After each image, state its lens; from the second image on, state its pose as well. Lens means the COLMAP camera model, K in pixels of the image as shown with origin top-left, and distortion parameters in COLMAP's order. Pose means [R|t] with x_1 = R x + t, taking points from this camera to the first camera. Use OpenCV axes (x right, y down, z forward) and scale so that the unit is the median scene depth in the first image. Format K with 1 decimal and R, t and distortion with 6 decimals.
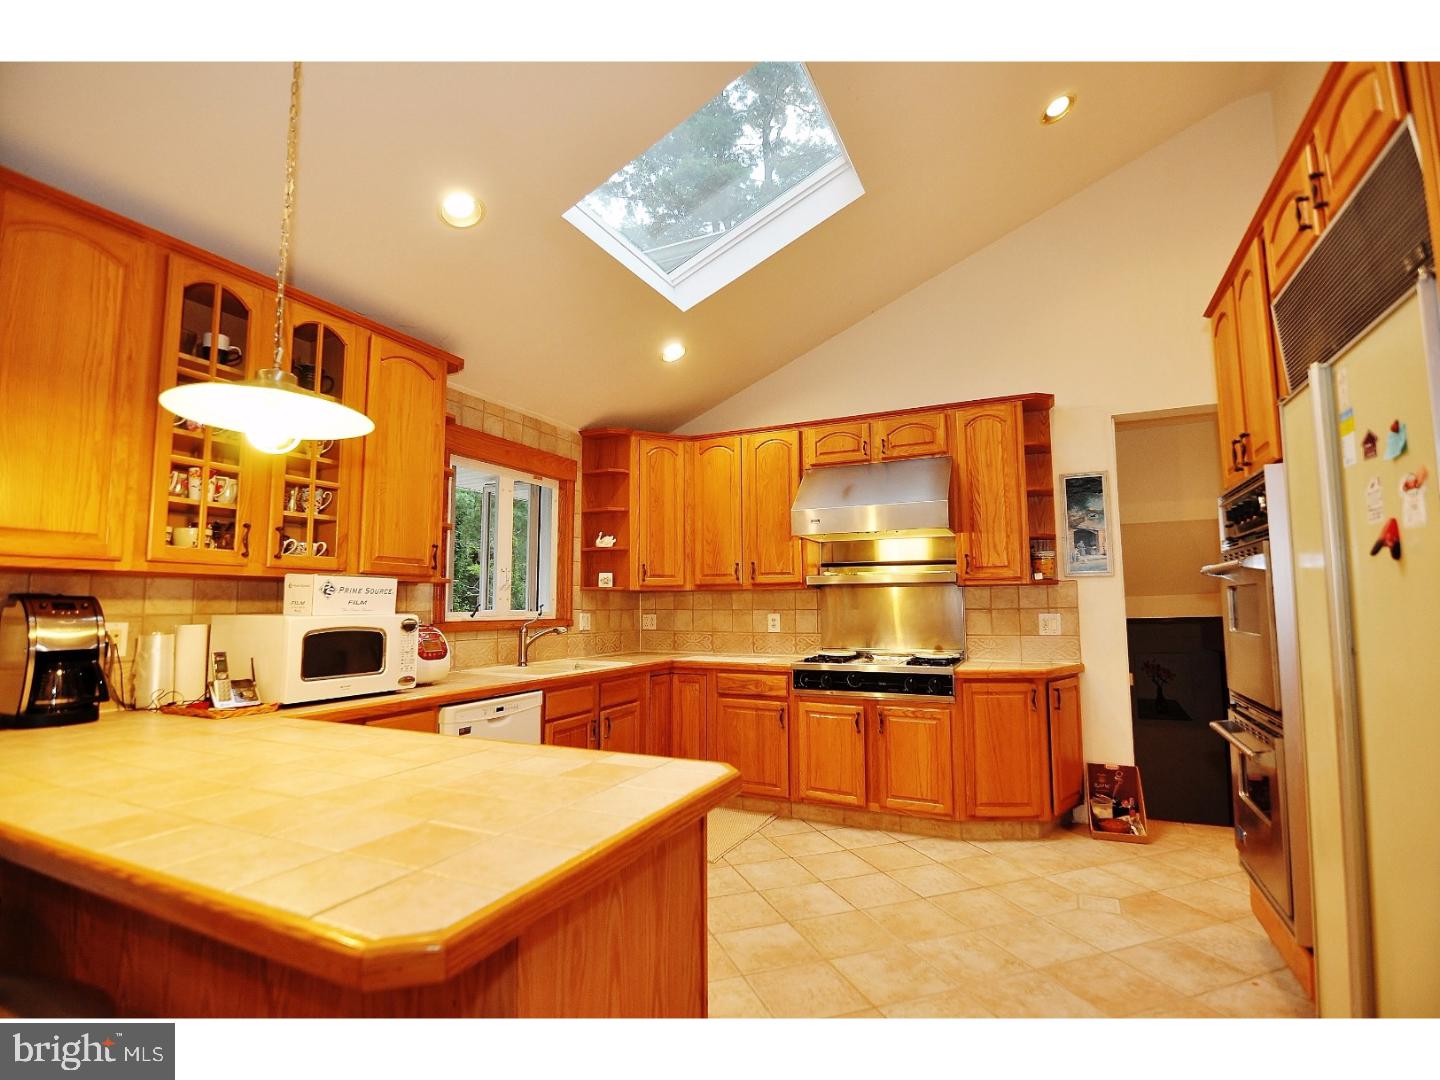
lens RADIAL K [[708.8, 0, 720.0], [0, 708.8, 540.0], [0, 0, 1]] dist [-0.000814, -0.000848]
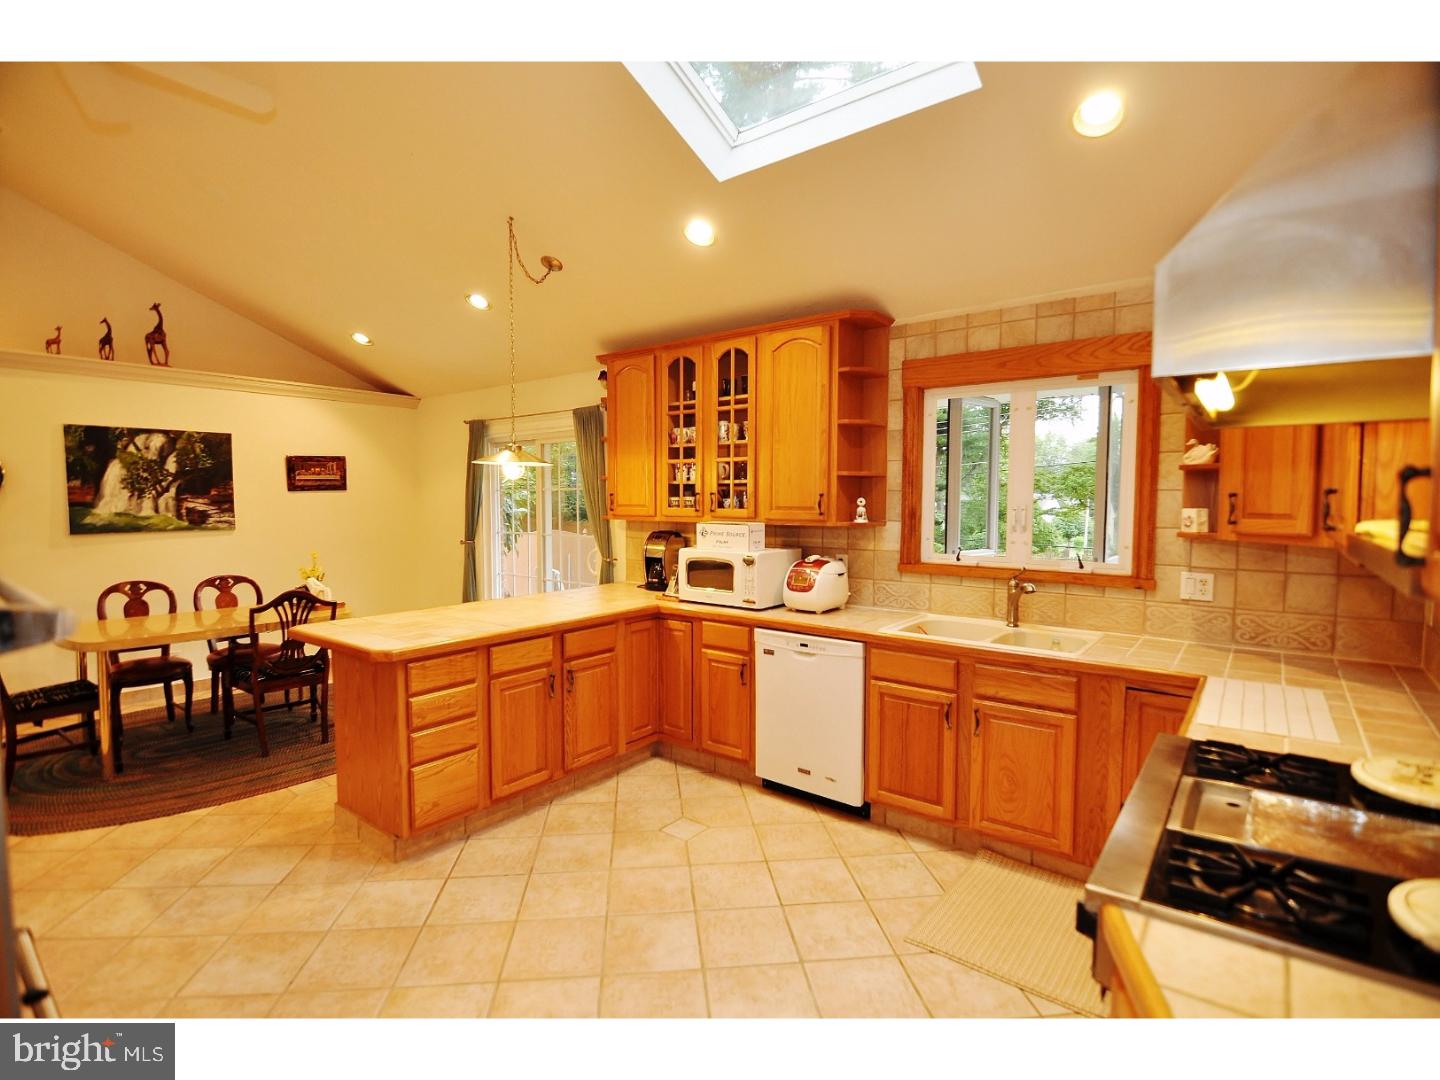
lens RADIAL K [[708.8, 0, 720.0], [0, 708.8, 540.0], [0, 0, 1]] dist [-0.000814, -0.000848]
pose [[-0.232013, 0.061289, -0.970780, 0.872087], [0.087793, 0.995259, 0.041852, 0.022005], [0.968743, -0.075517, -0.236293, 1.289622]]
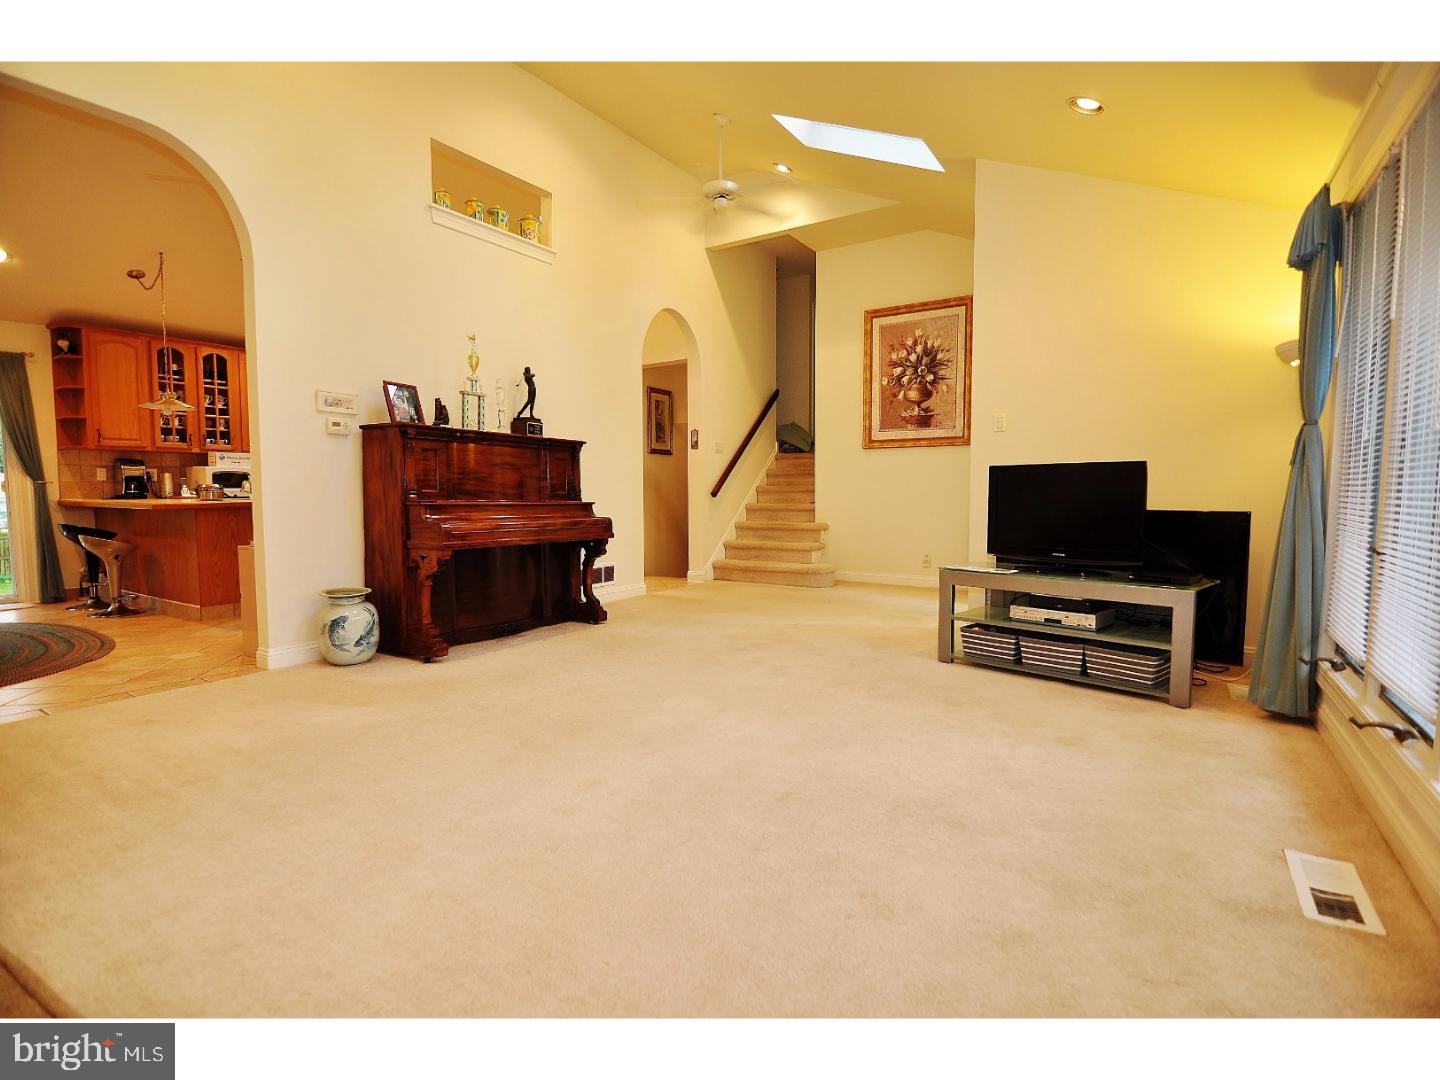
lens RADIAL K [[708.8, 0, 720.0], [0, 708.8, 540.0], [0, 0, 1]] dist [-0.000814, -0.000848]
pose [[0.992009, 0.006814, -0.125981, 1.562177], [0.013022, 0.987677, 0.155962, -0.016128], [0.125492, -0.156357, 0.979696, -1.368131]]
